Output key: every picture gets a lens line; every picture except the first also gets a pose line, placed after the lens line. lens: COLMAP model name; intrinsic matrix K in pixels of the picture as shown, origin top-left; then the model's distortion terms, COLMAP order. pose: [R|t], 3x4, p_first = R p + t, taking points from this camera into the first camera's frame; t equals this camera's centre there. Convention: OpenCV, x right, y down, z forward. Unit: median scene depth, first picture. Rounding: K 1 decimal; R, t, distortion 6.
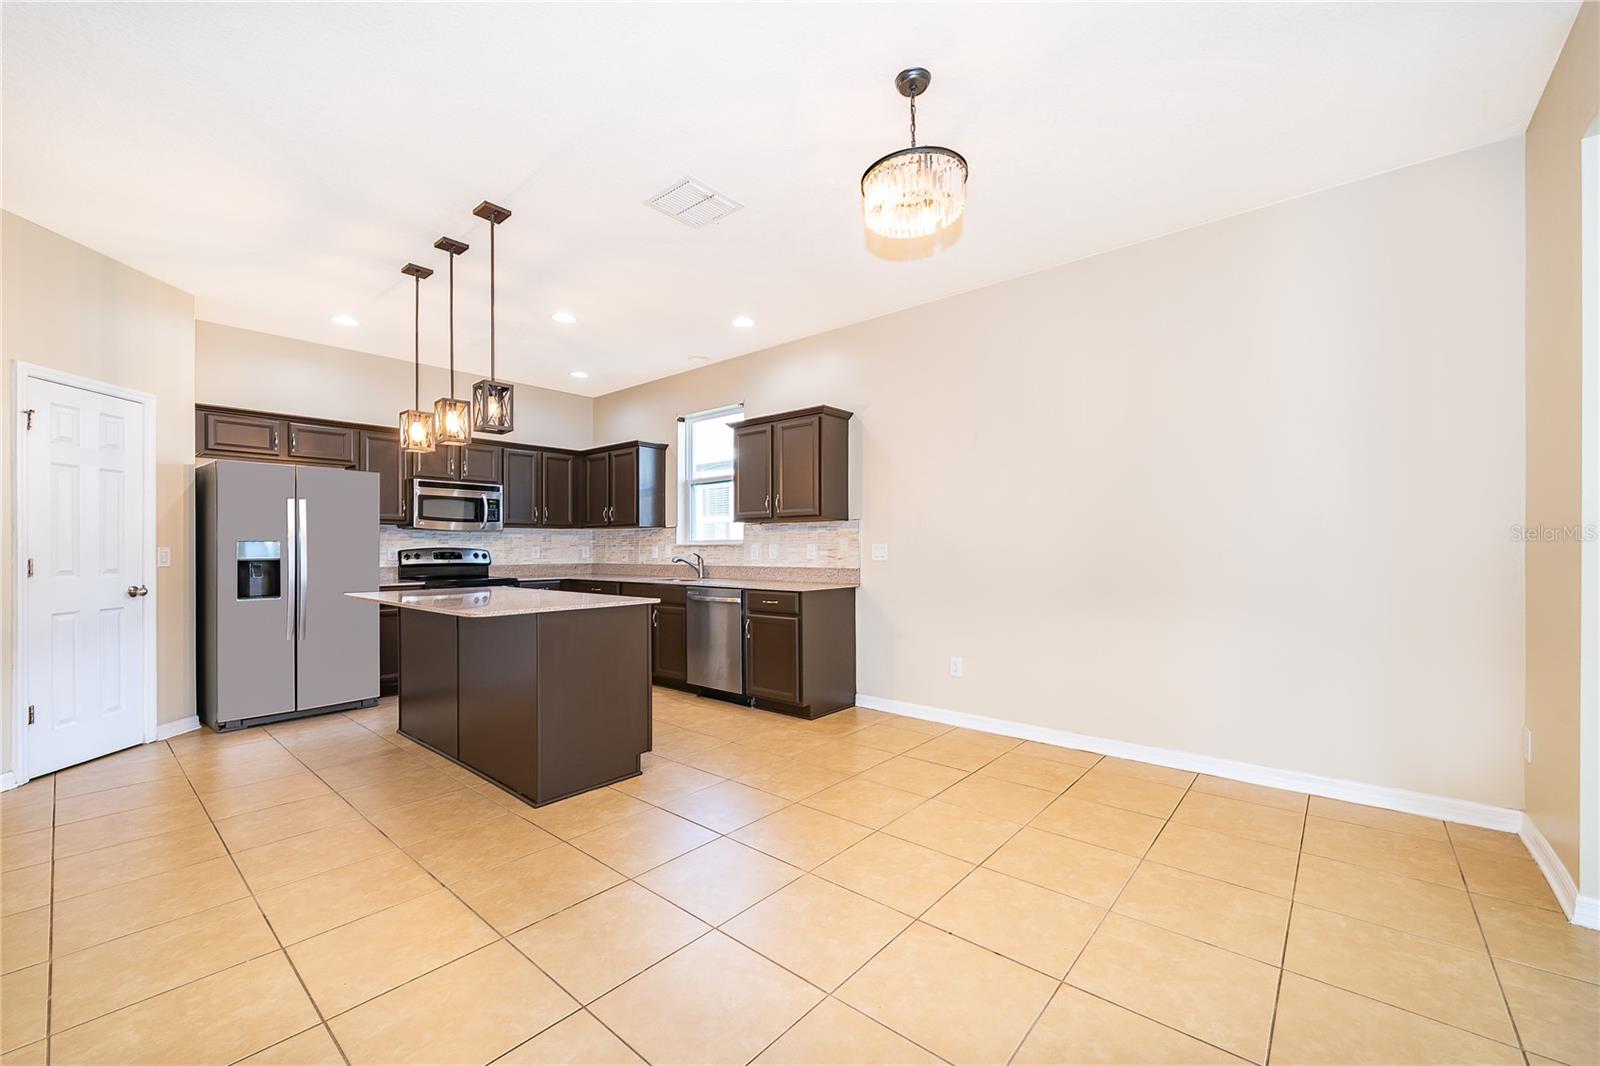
lens RADIAL K [[638.8, 0, 797.5], [0, 638.8, 543.9], [0, 0, 1]] dist [-0.004209, 0.000005]
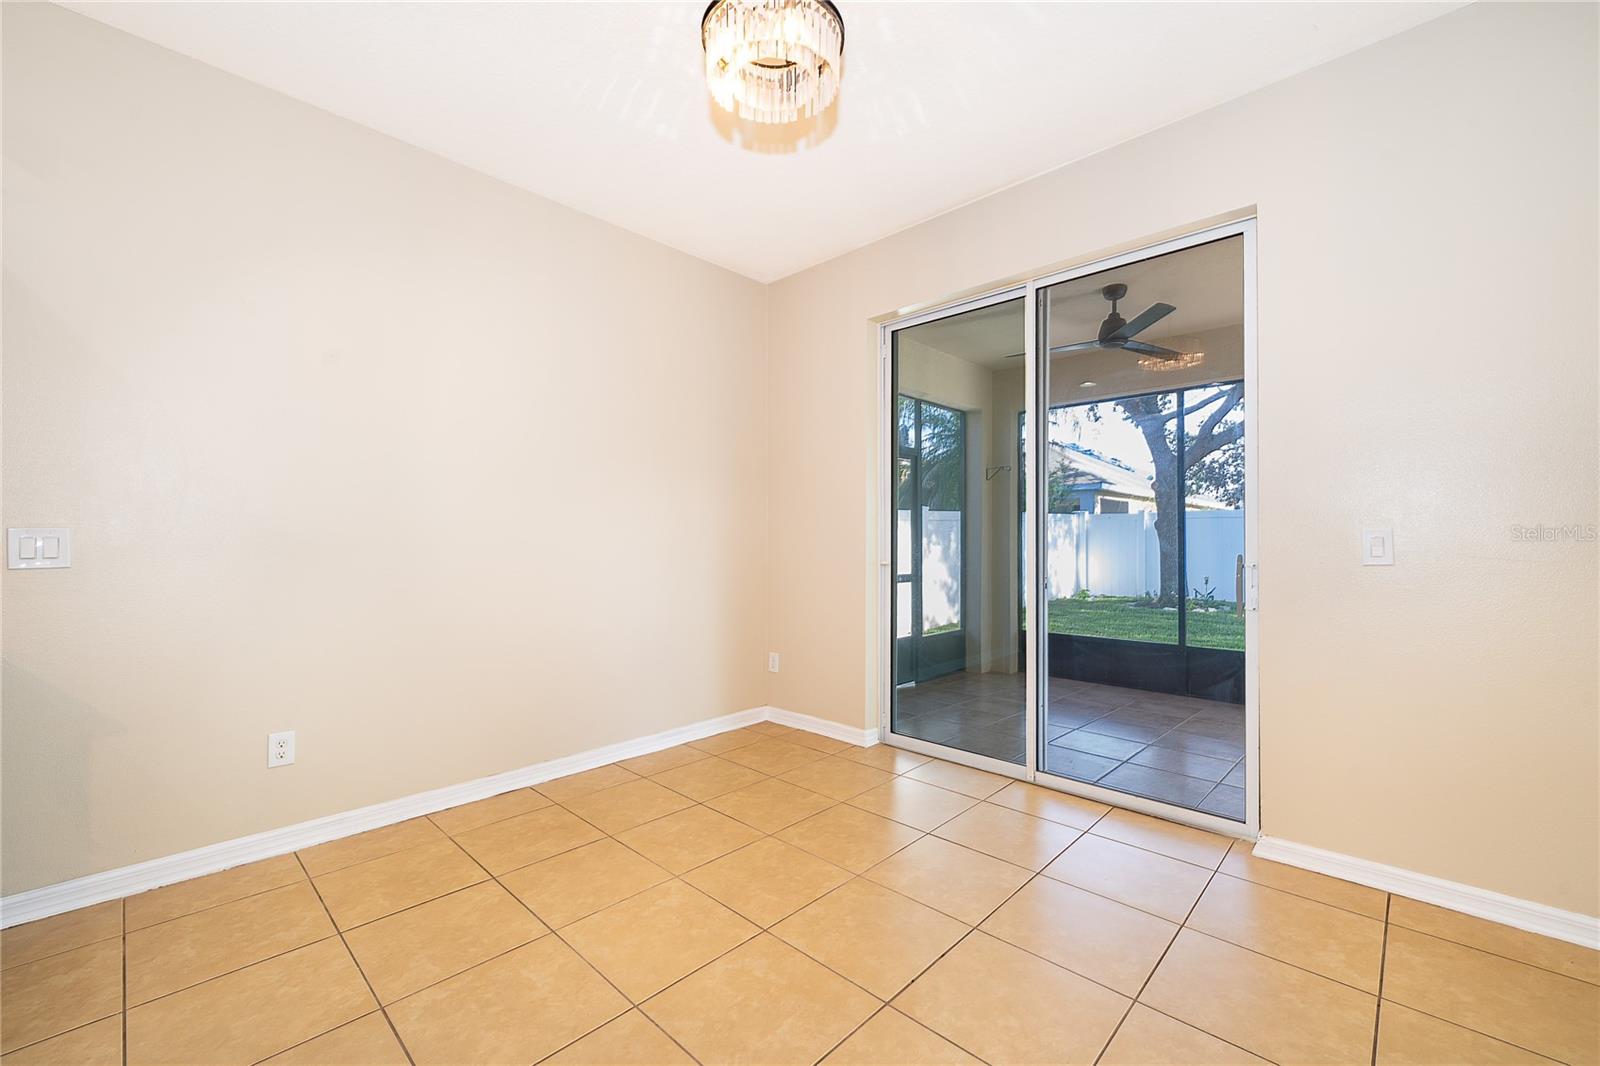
lens RADIAL K [[638.8, 0, 801.0], [0, 638.8, 537.1], [0, 0, 1]] dist [-0.004209, 0.000005]
pose [[0.048802, 0.010412, 0.998754, -0.255957], [-0.009563, 0.999905, -0.009957, 0.004453], [-0.998763, -0.009066, 0.048897, 0.442629]]
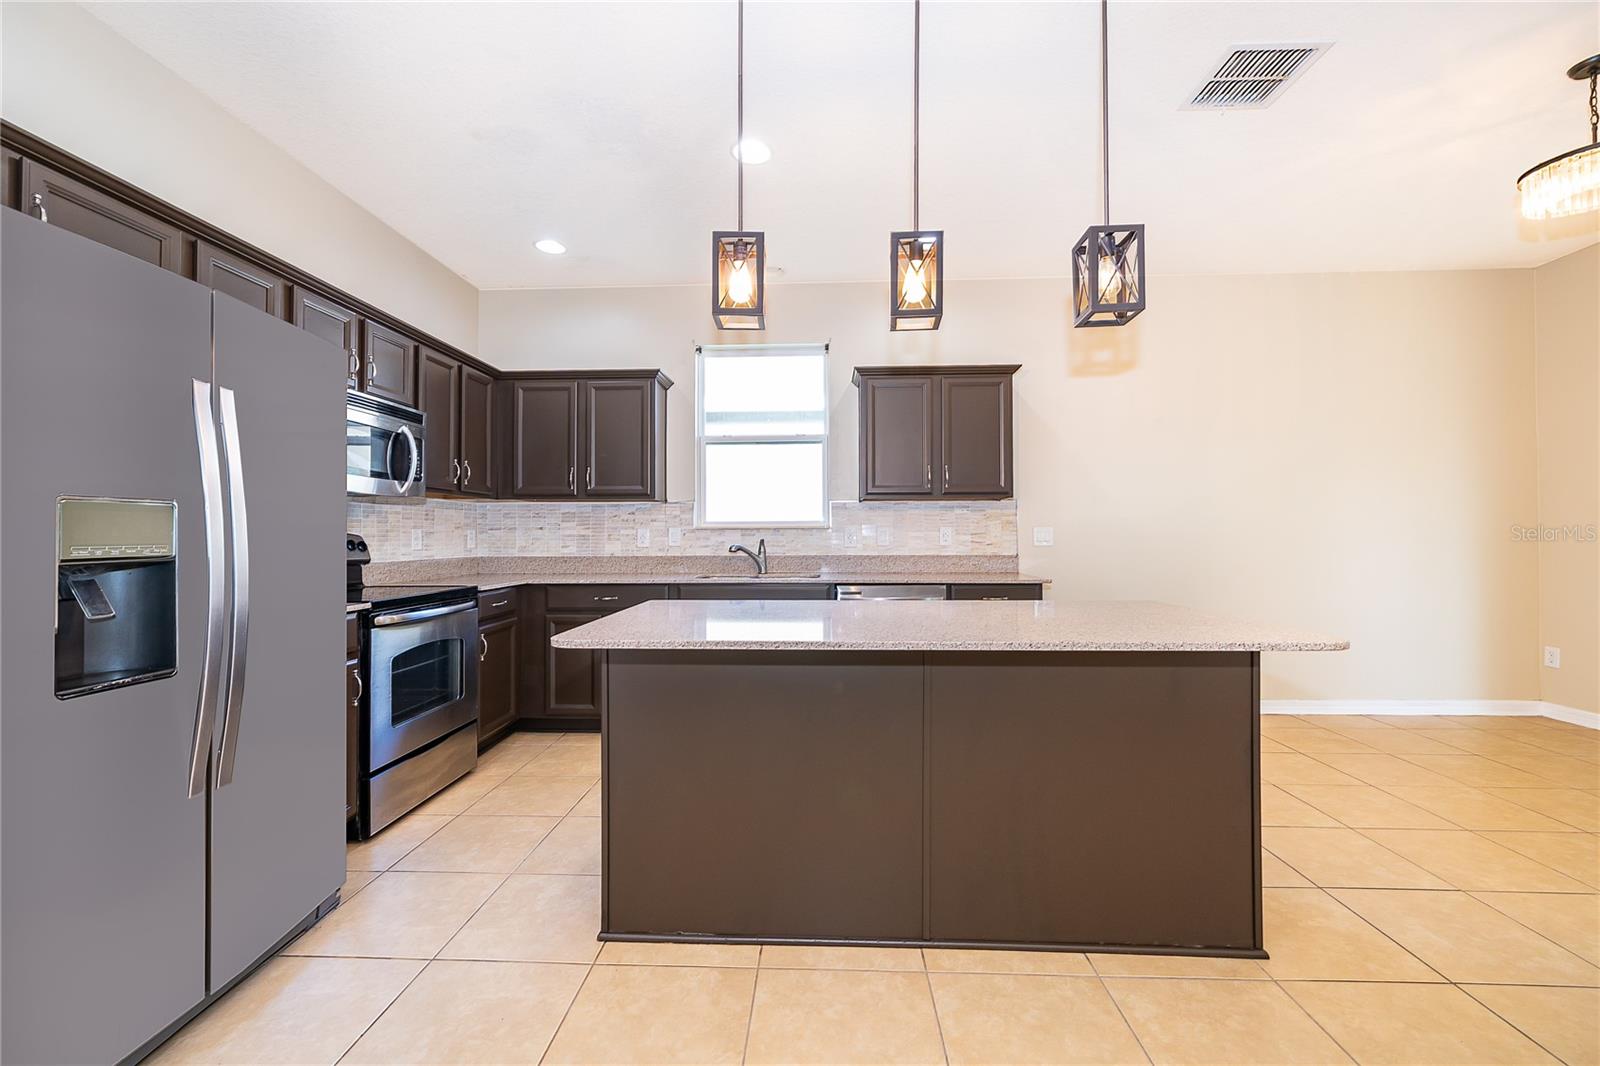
lens RADIAL K [[638.8, 0, 801.3], [0, 638.8, 529.8], [0, 0, 1]] dist [-0.004209, 0.000005]
pose [[0.786091, 0.005732, 0.618084, -0.670079], [-0.005529, 0.999982, -0.002242, 0.006725], [-0.618086, -0.001655, 0.786109, 0.472725]]
